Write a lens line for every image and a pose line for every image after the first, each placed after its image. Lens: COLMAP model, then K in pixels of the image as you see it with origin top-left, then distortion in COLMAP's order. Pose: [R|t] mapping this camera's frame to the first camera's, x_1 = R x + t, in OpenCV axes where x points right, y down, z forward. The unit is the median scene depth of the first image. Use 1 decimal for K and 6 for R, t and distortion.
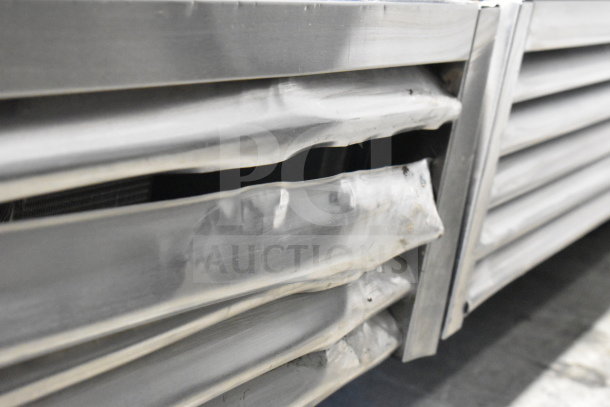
lens RADIAL K [[1344.0, 0, 305.1], [0, 1344.0, 204.2], [0, 0, 1]] dist [0.011436, 0.000000]
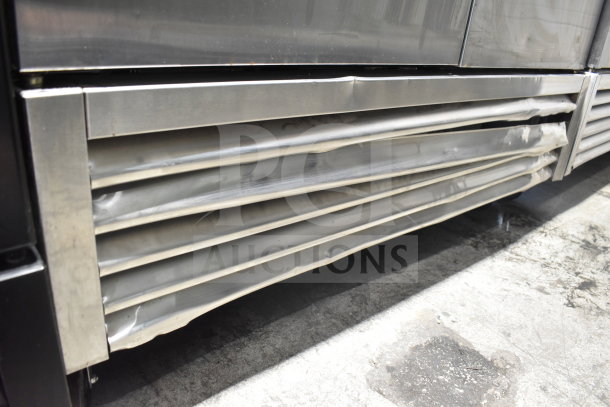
lens RADIAL K [[472.6, 0, 305.2], [0, 472.6, 200.5], [0, 0, 1]] dist [-0.096253, -0.001410]
pose [[0.924535, 0.073471, -0.373947, -0.070158], [-0.026501, 0.991260, 0.129236, 0.032242], [0.380174, -0.109574, 0.918402, -0.333916]]
